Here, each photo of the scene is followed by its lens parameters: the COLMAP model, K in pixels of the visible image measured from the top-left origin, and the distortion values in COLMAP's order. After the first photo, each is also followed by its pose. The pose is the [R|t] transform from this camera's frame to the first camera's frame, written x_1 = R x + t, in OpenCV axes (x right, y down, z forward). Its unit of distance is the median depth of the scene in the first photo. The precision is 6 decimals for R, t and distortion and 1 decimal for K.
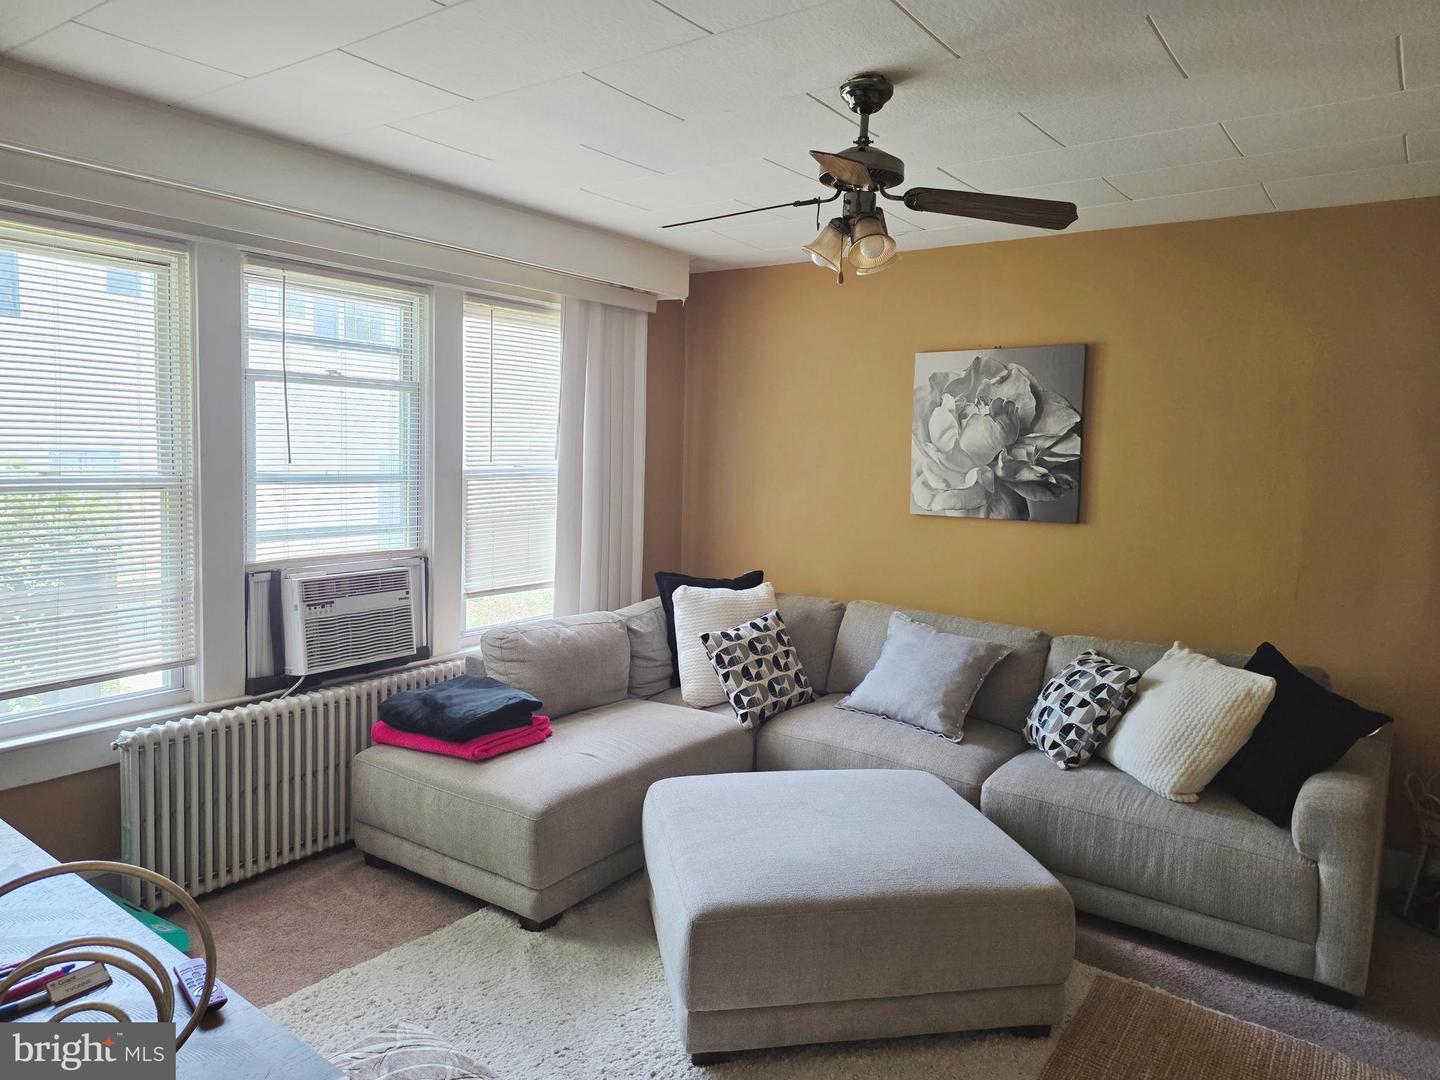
lens RADIAL K [[978.3, 0, 717.2], [0, 978.3, 532.7], [0, 0, 1]] dist [0.048557, 0.000109]
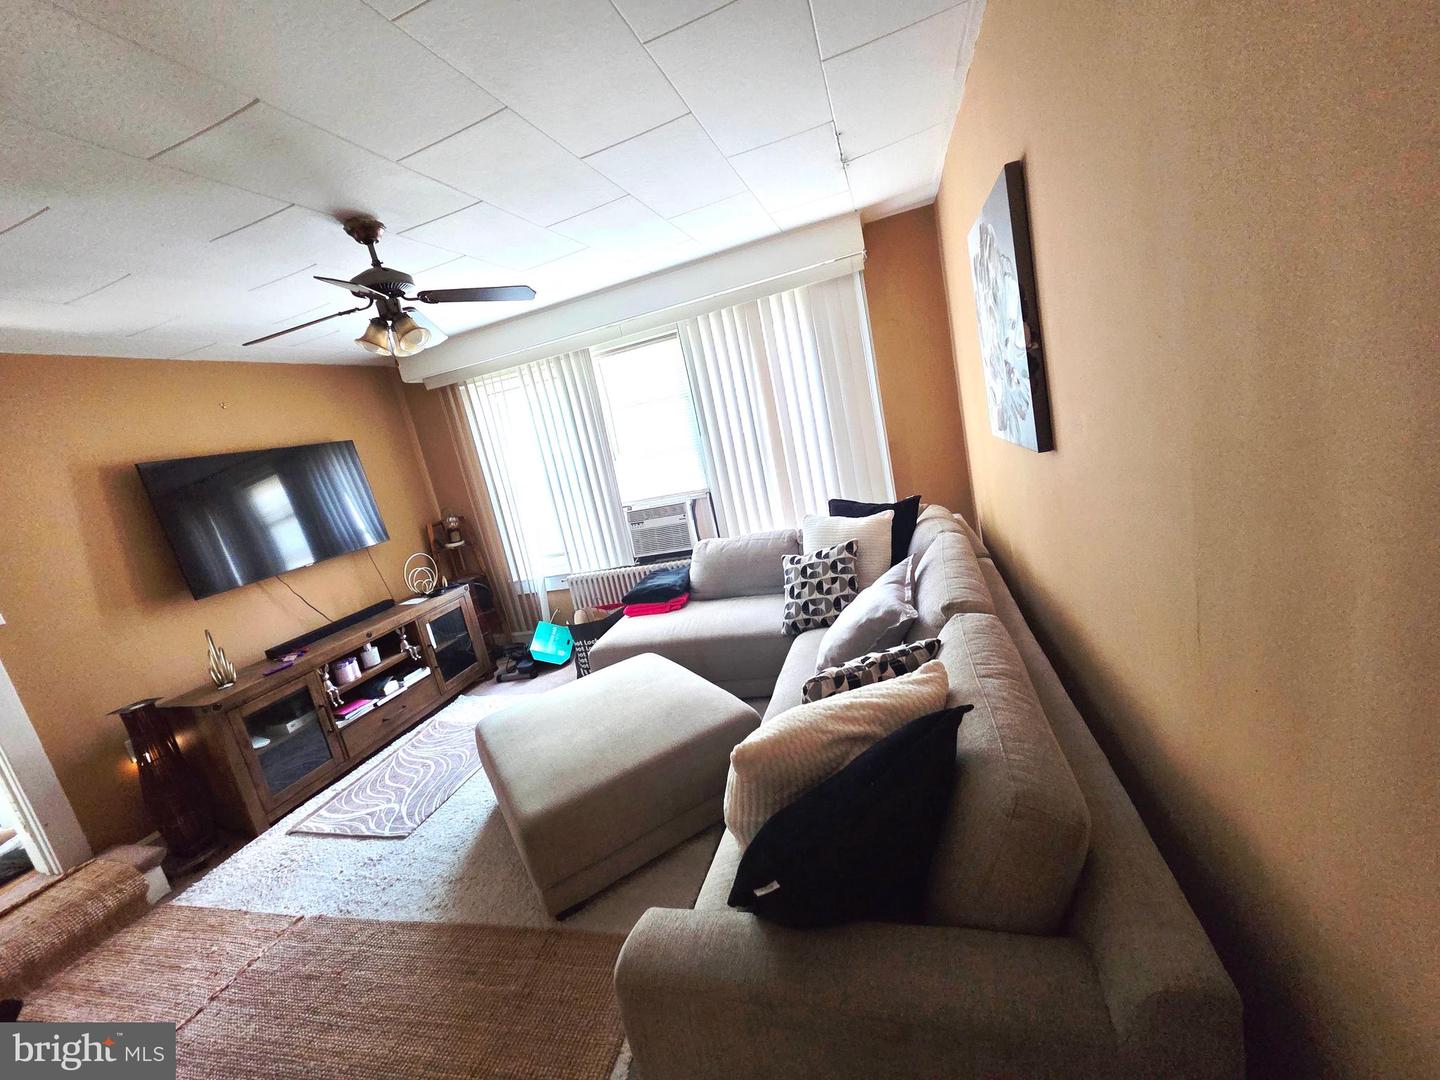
lens RADIAL K [[595.0, 0, 715.2], [0, 595.0, 538.4], [0, 0, 1]] dist [0.000937, 0.000650]
pose [[0.309511, 0.091243, -0.946508, 0.699616], [0.129724, 0.982028, 0.137087, -0.037579], [0.942006, -0.165215, 0.292112, 0.696684]]
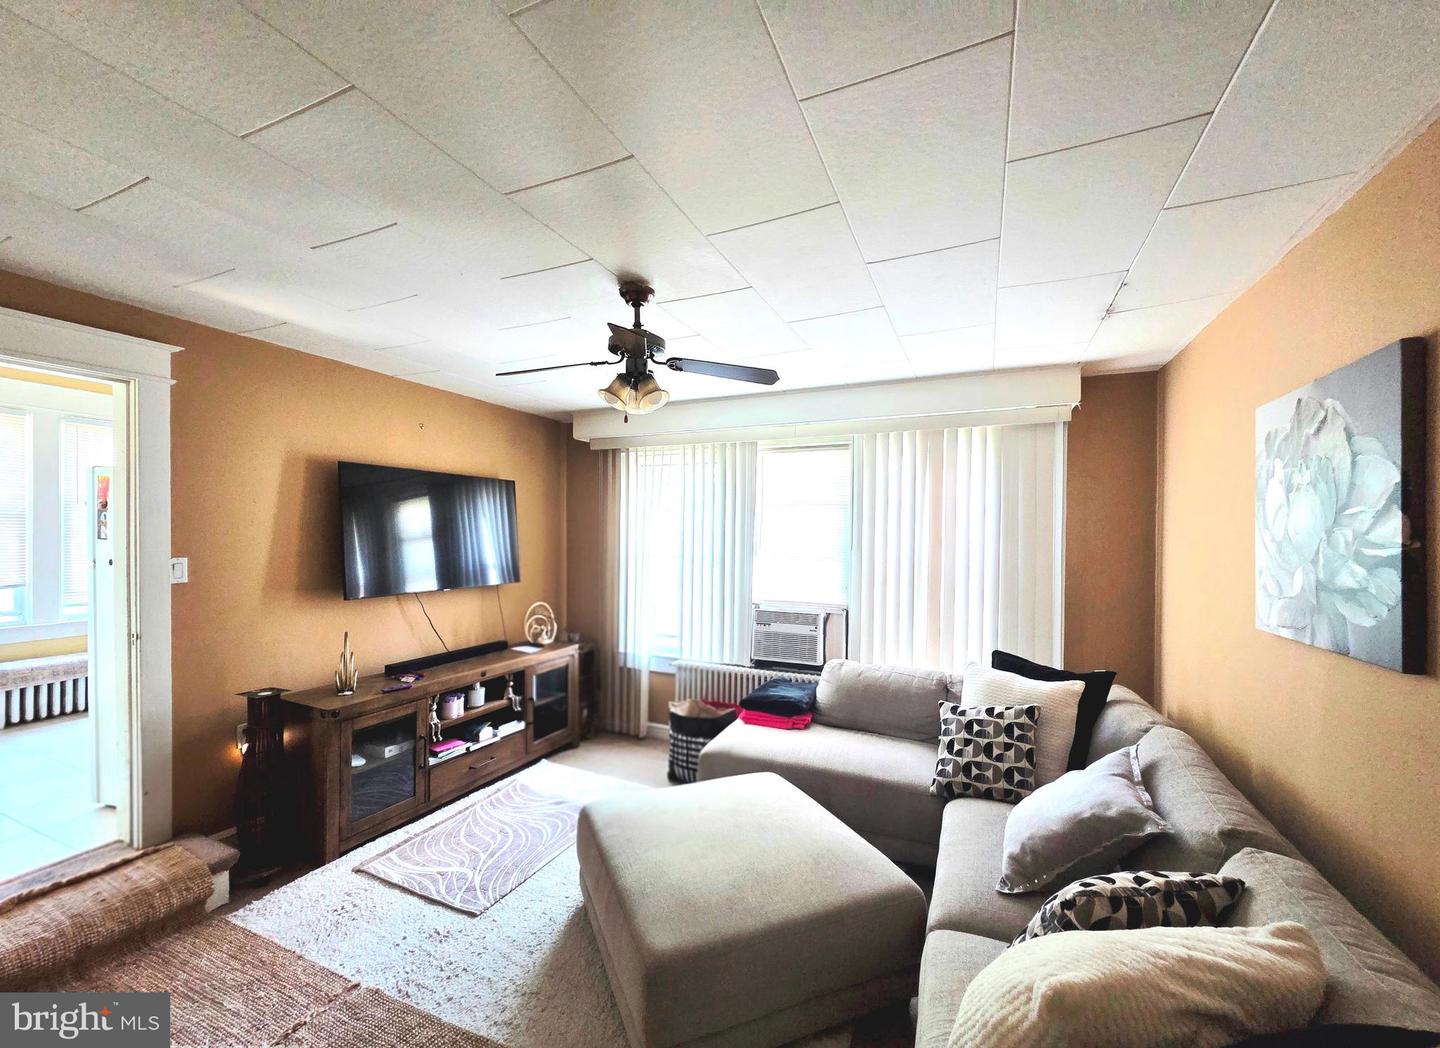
lens RADIAL K [[593.6, 0, 715.4], [0, 593.6, 538.5], [0, 0, 1]] dist [0.001821, 0.000020]
pose [[0.191077, -0.016789, -0.981431, 0.625793], [-0.092352, 0.995111, -0.035003, -0.037868], [0.977221, 0.097326, 0.188593, 0.595512]]
